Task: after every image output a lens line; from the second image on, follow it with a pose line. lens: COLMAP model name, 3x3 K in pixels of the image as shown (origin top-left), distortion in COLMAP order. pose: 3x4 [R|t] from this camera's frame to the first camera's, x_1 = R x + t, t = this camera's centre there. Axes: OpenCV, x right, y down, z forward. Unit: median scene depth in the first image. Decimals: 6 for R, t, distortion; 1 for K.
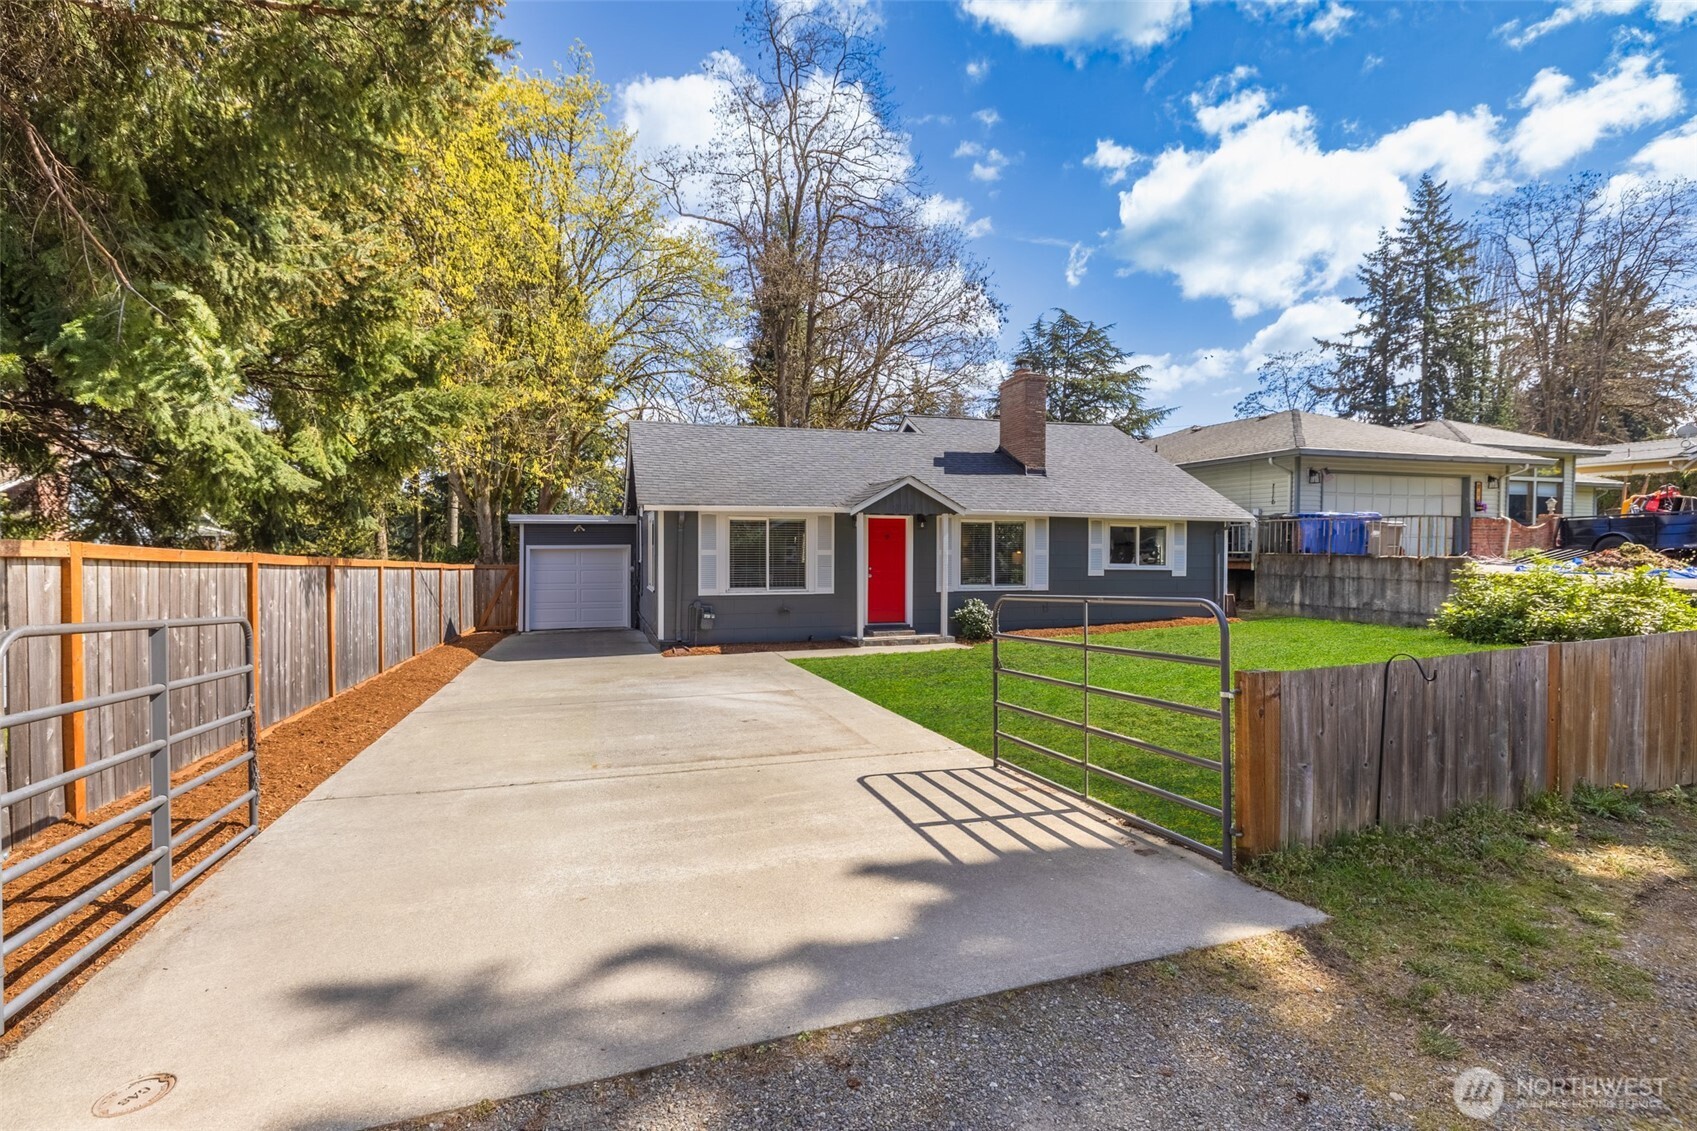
lens RADIAL K [[819.0, 0, 848.5], [0, 819.0, 565.5], [0, 0, 1]] dist [0.000944, 0.000104]
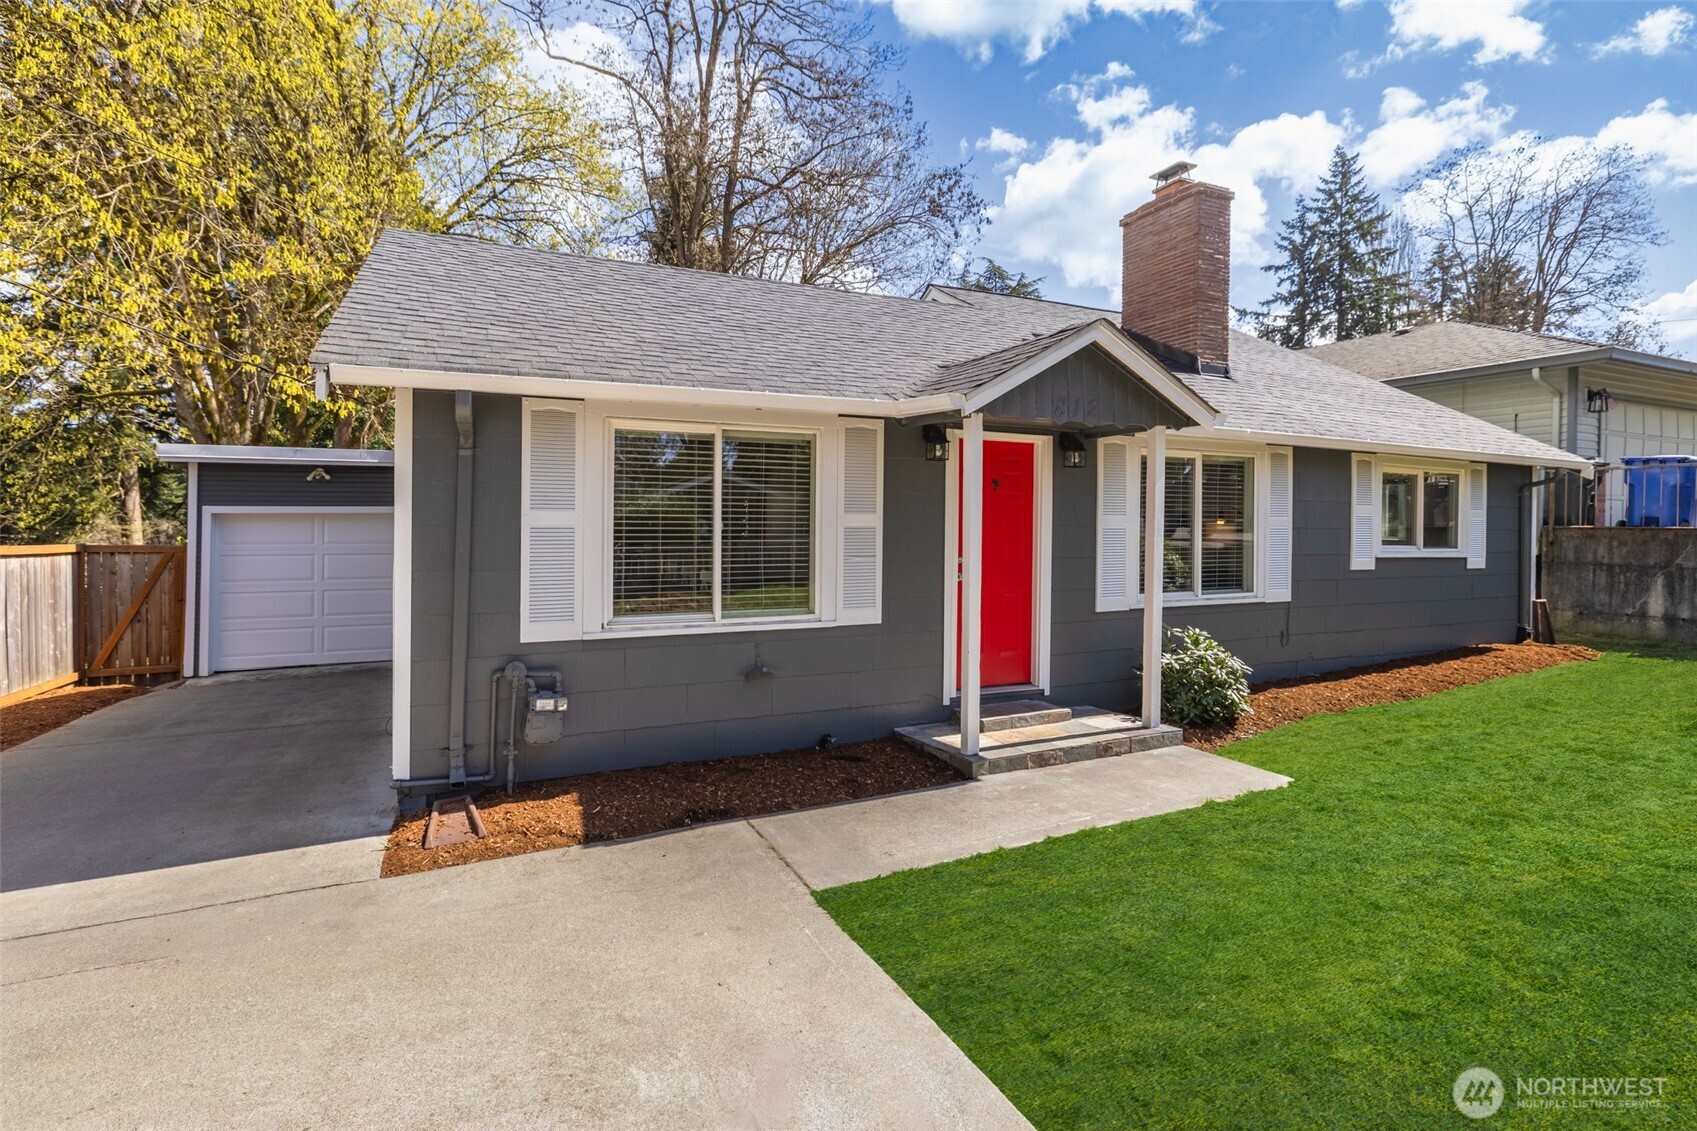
lens RADIAL K [[825.2, 0, 845.8], [0, 825.2, 503.4], [0, 0, 1]] dist [-0.001517, -0.000136]
pose [[0.991353, 0.006803, 0.131048, -0.015901], [-0.001309, 0.999118, -0.041970, -0.001299], [-0.131218, 0.041435, 0.990487, 0.108290]]
